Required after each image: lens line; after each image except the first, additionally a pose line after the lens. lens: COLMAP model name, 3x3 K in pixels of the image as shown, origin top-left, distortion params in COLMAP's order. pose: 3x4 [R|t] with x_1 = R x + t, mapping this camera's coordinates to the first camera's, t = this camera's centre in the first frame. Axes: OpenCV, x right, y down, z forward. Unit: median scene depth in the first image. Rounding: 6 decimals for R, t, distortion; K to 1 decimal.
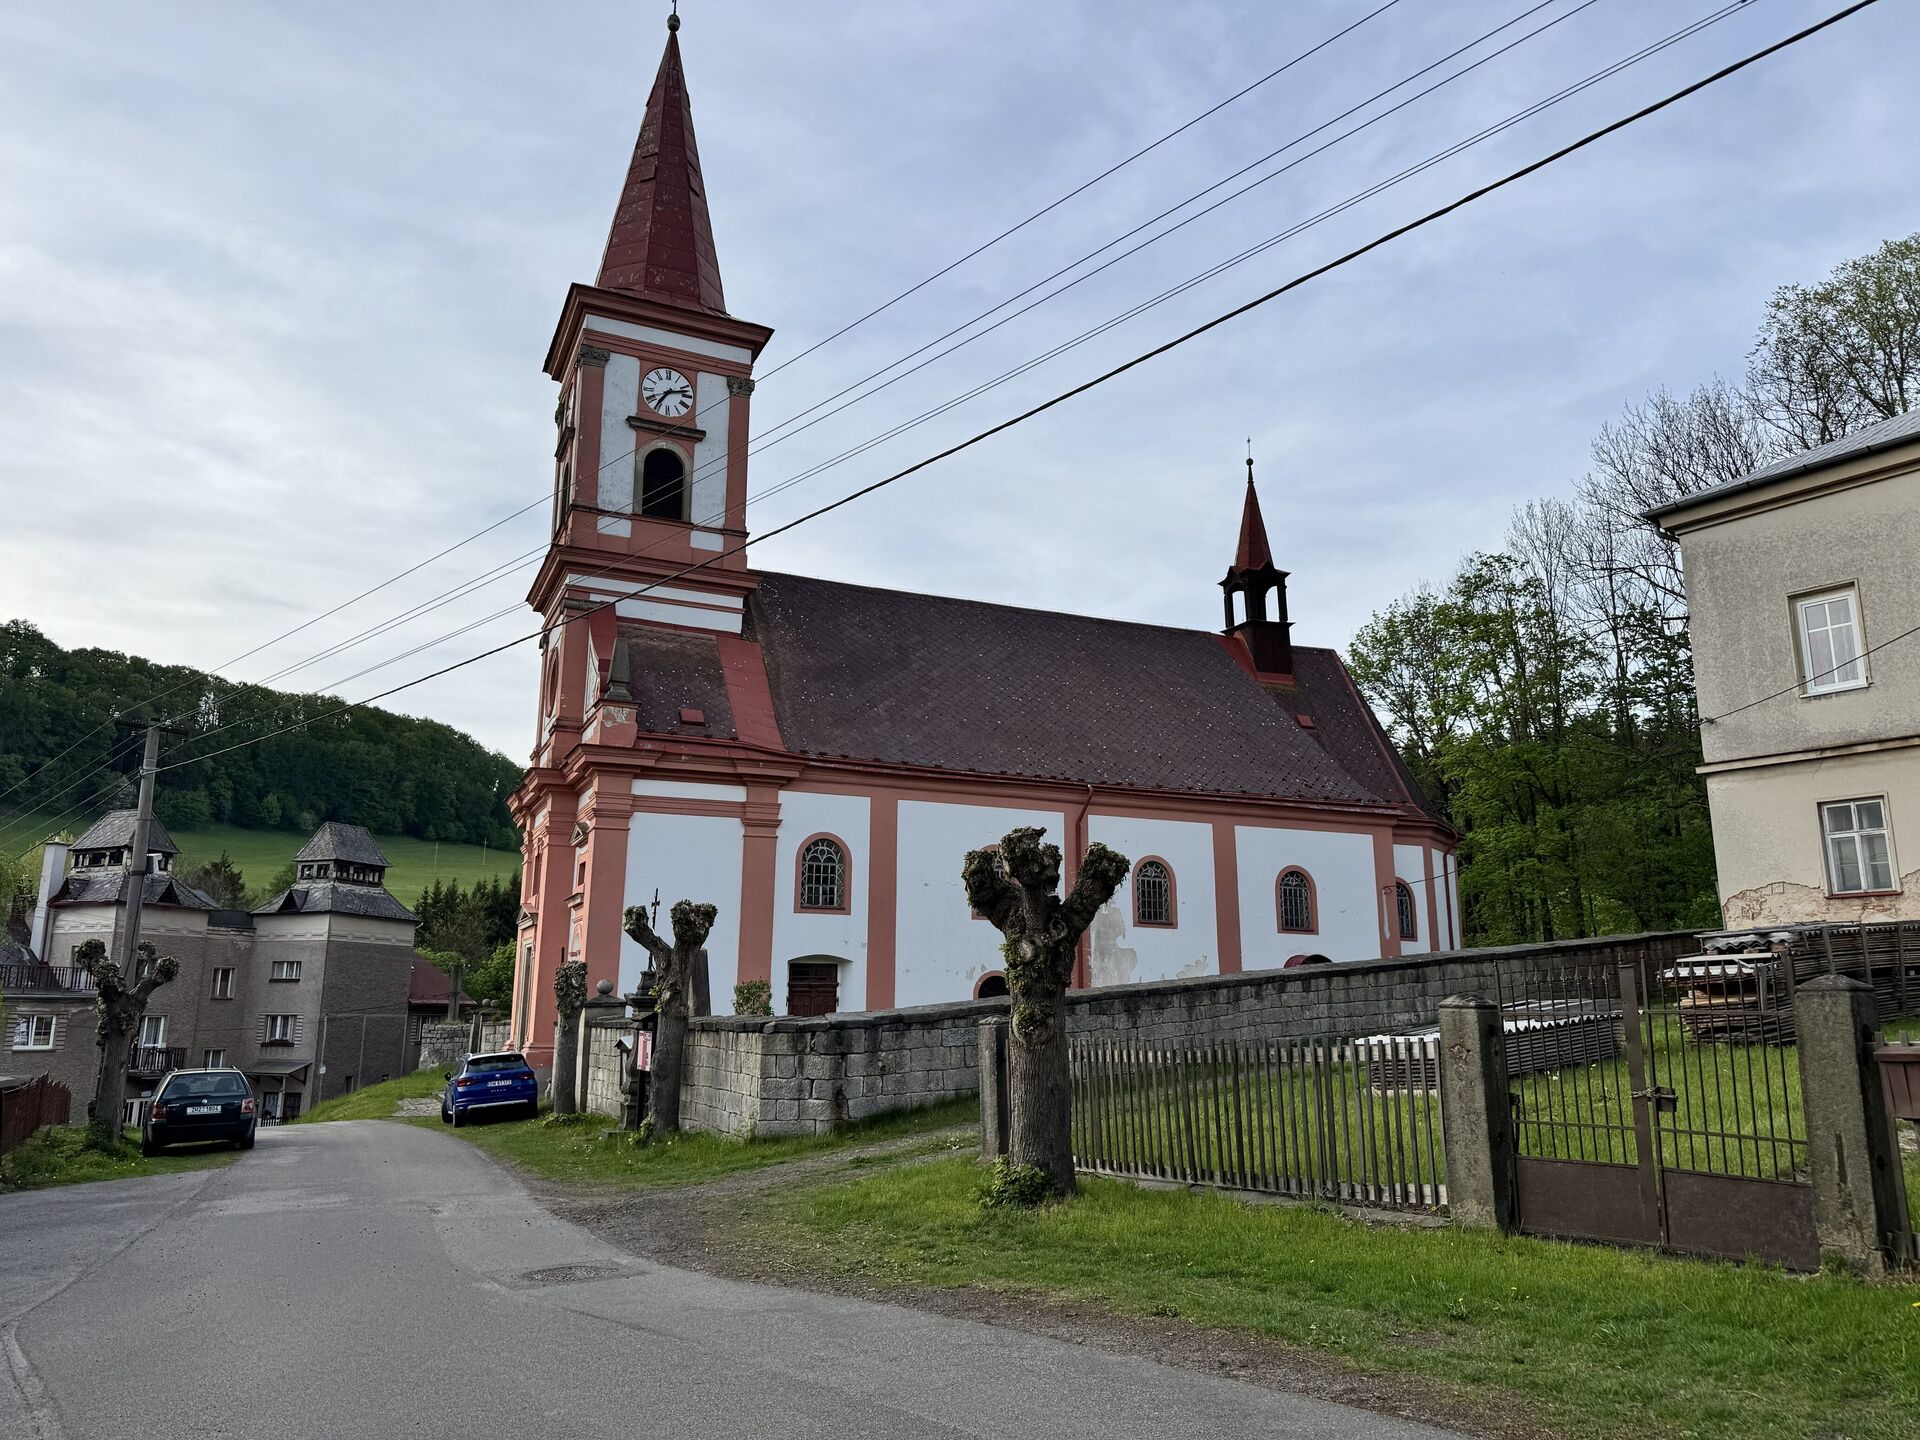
lens RADIAL K [[1379.6, 0, 960.0], [0, 1379.6, 720.0], [0, 0, 1]] dist [0.091304, -0.083146]
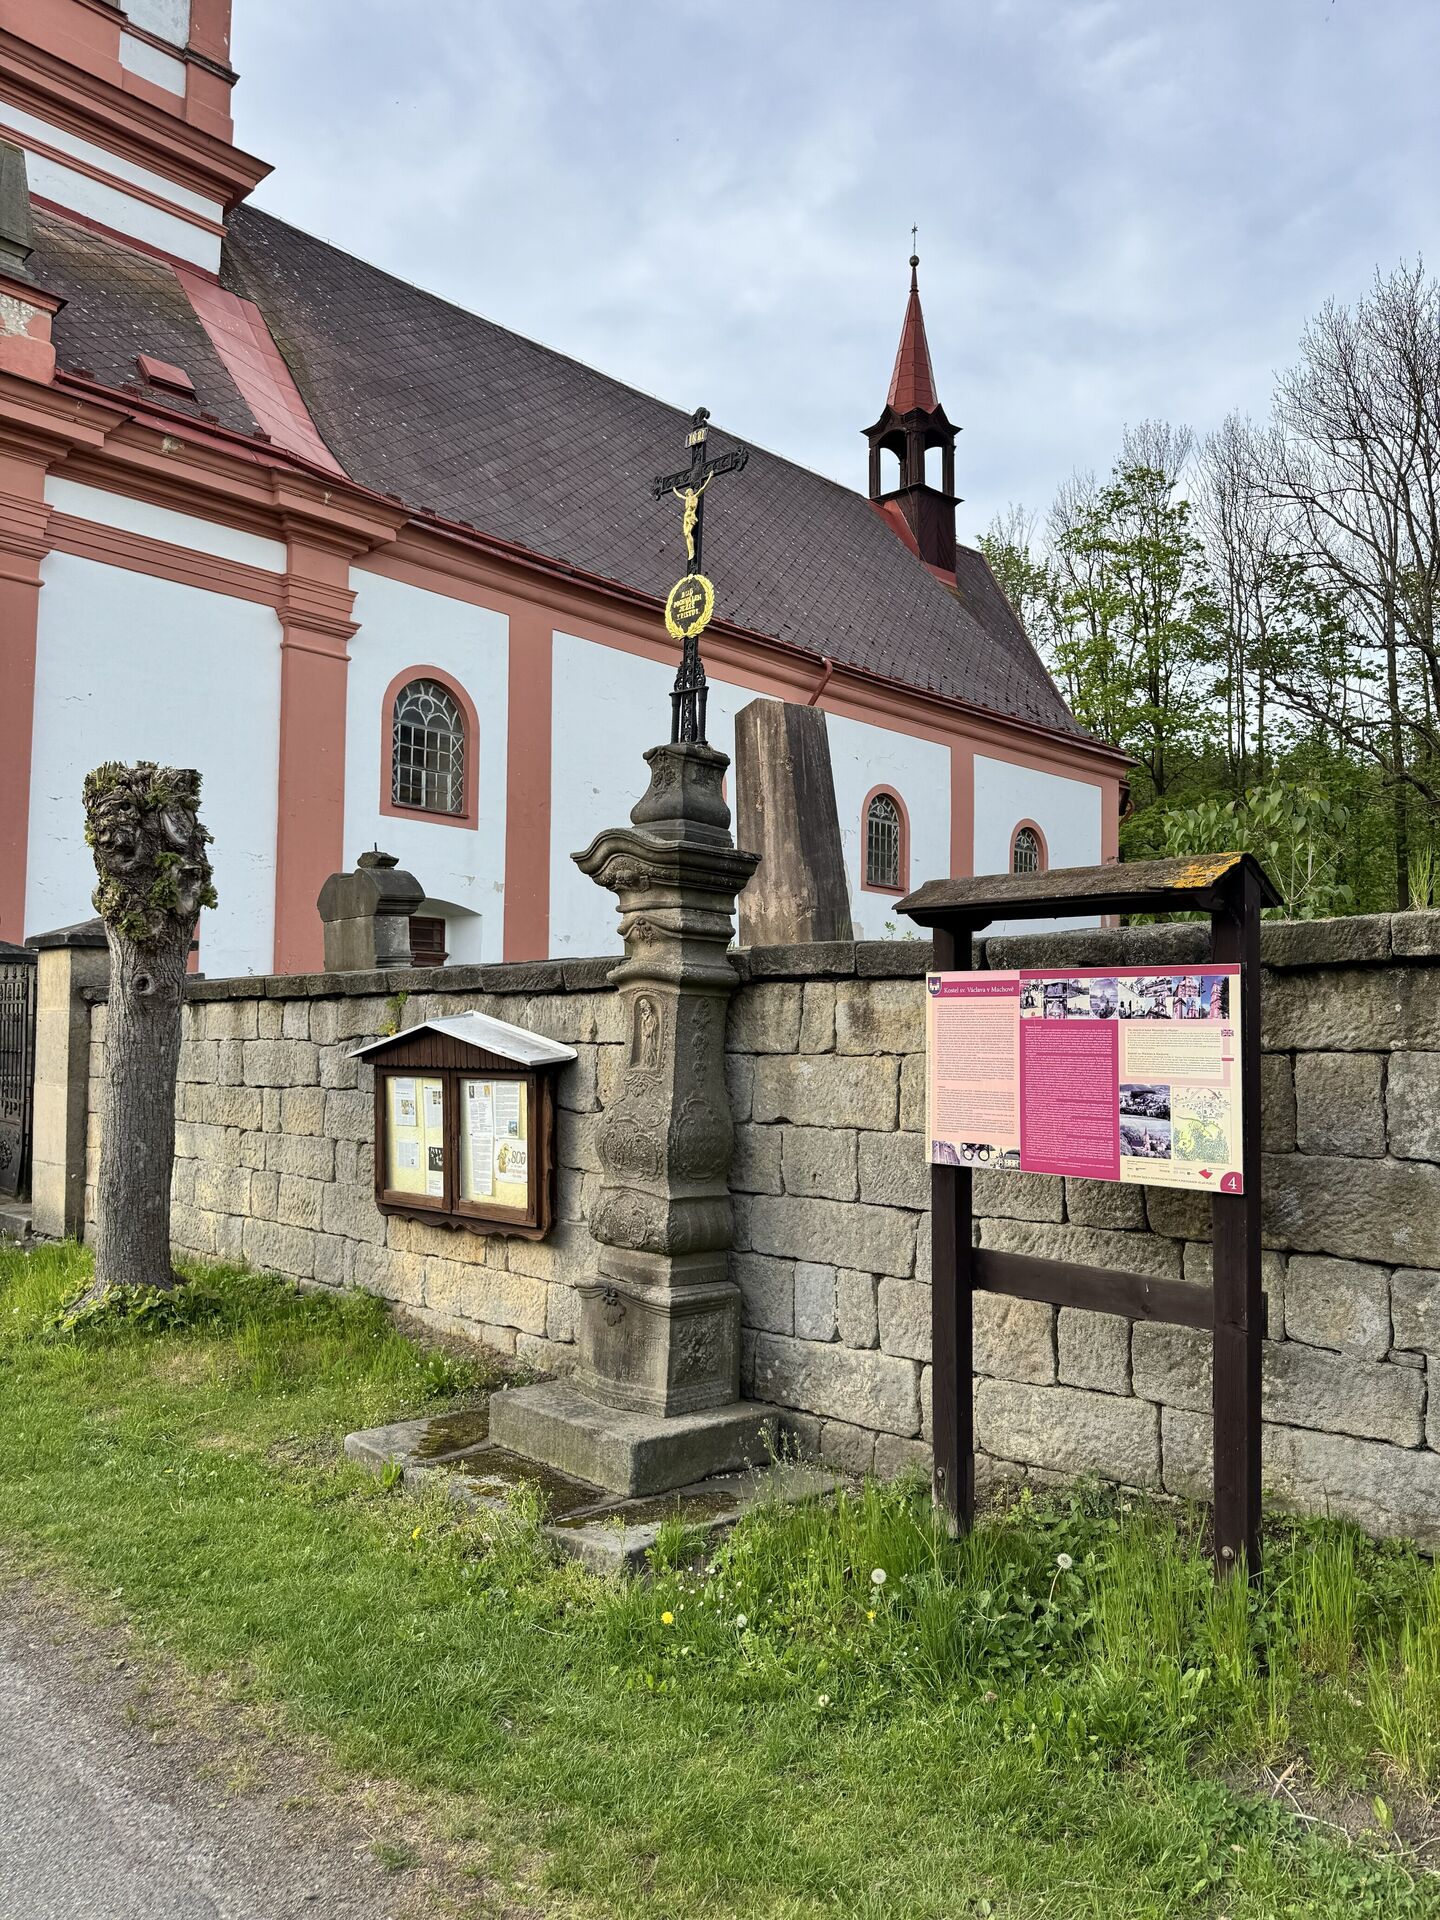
lens RADIAL K [[1412.8, 0, 720.0], [0, 1412.8, 960.0], [0, 0, 1]] dist [0.006662, -0.005822]
pose [[0.939757, 0.038308, 0.339690, -0.150567], [-0.092158, 0.985301, 0.143839, 0.091156], [-0.329186, -0.166478, 0.929474, 0.414670]]
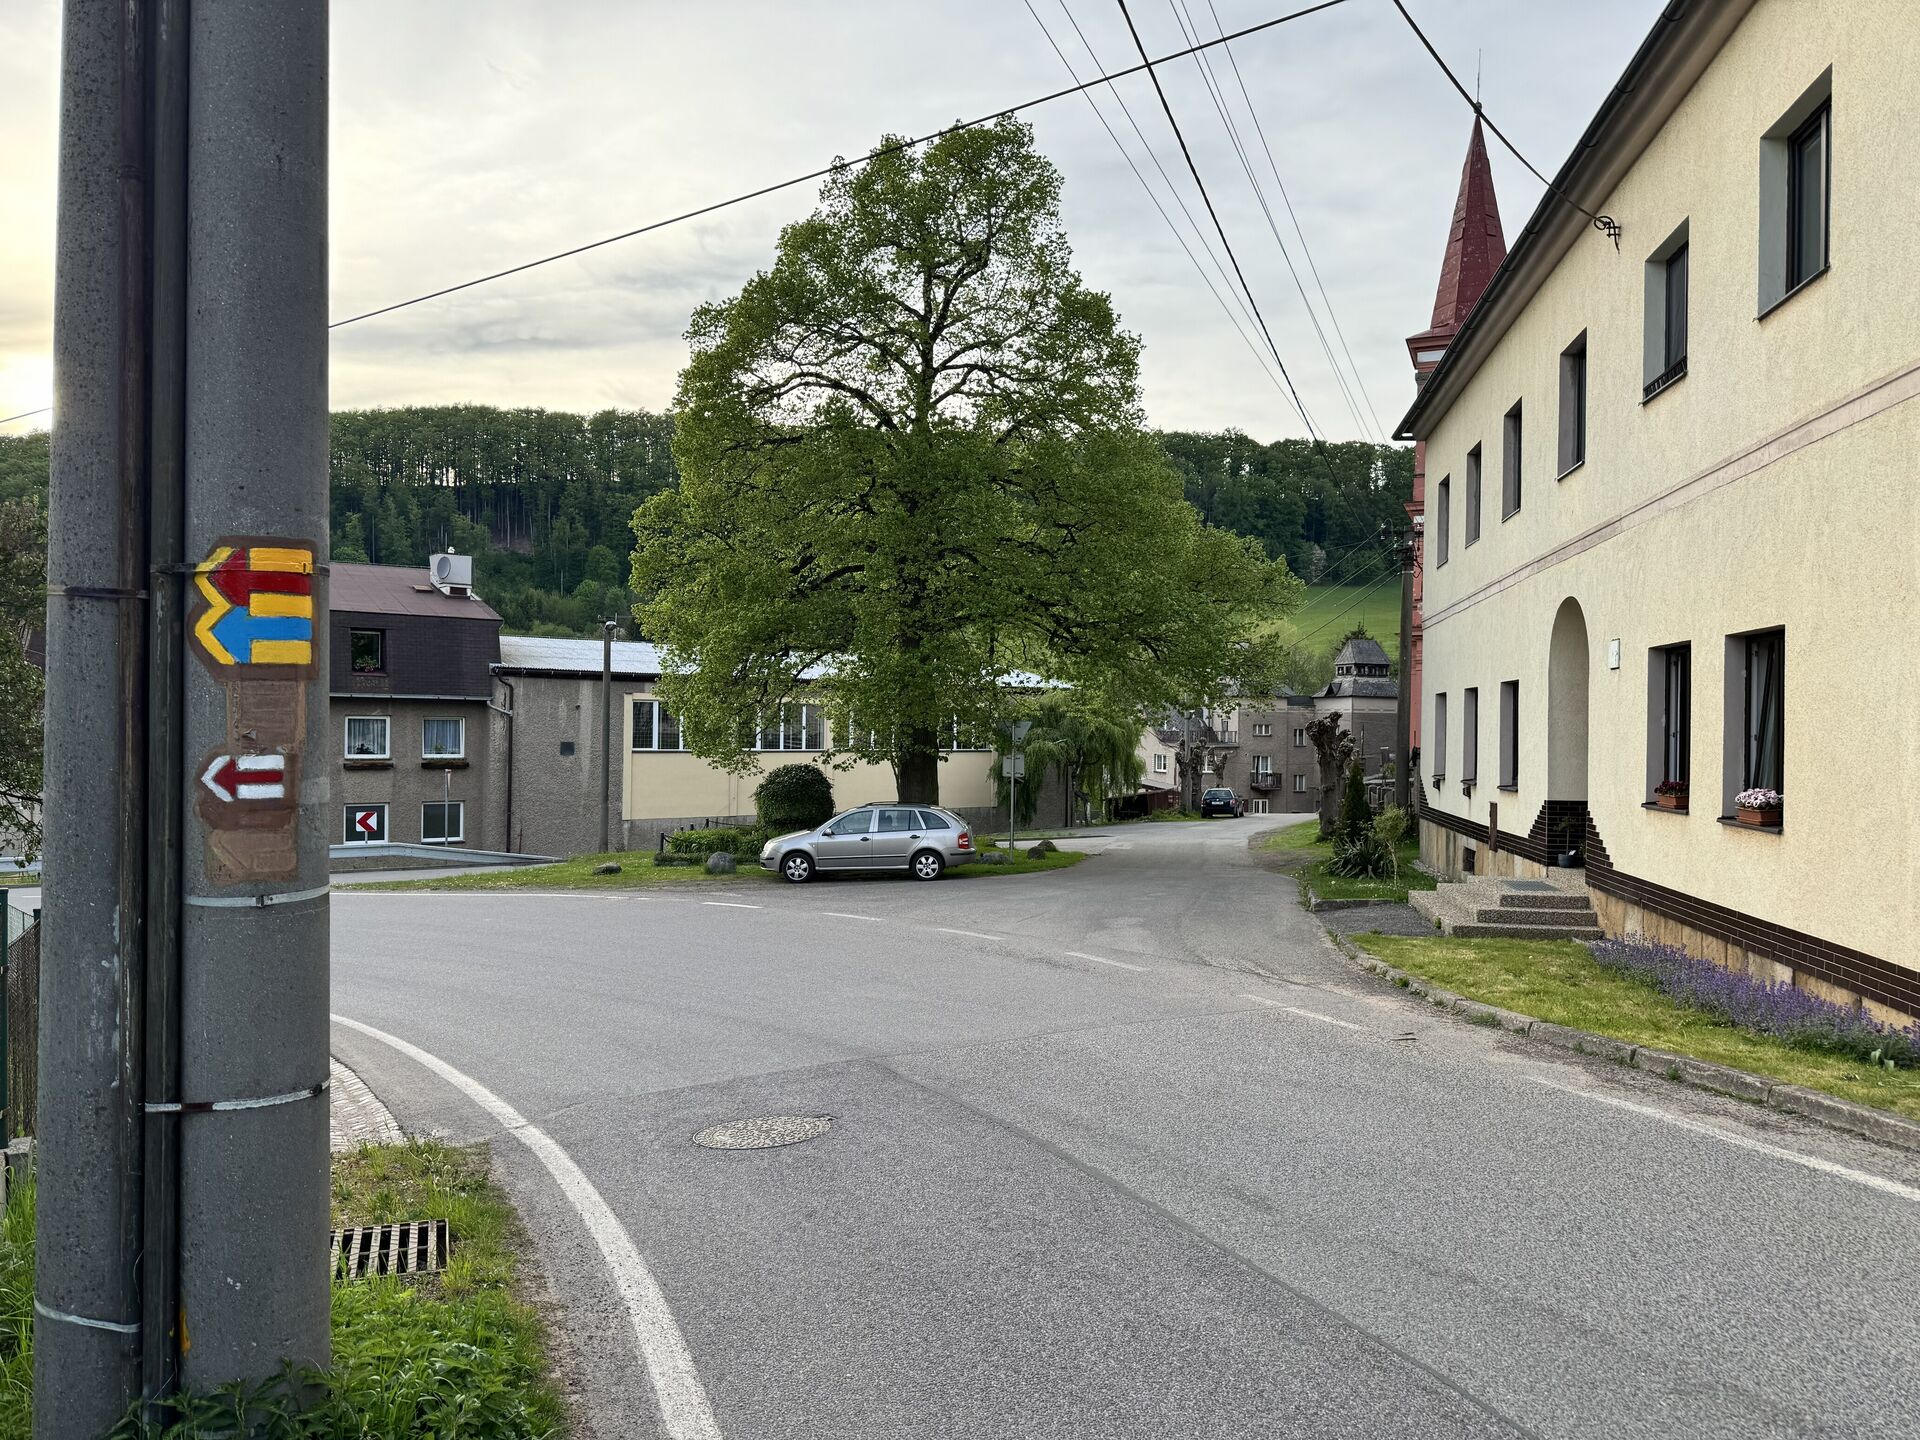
lens RADIAL K [[1379.6, 0, 960.0], [0, 1379.6, 720.0], [0, 0, 1]] dist [0.091304, -0.083146]
pose [[0.694411, -0.000637, -0.719579, 0.552026], [0.140545, 0.980860, 0.134761, -0.163935], [0.705720, -0.194713, 0.681209, -0.605817]]
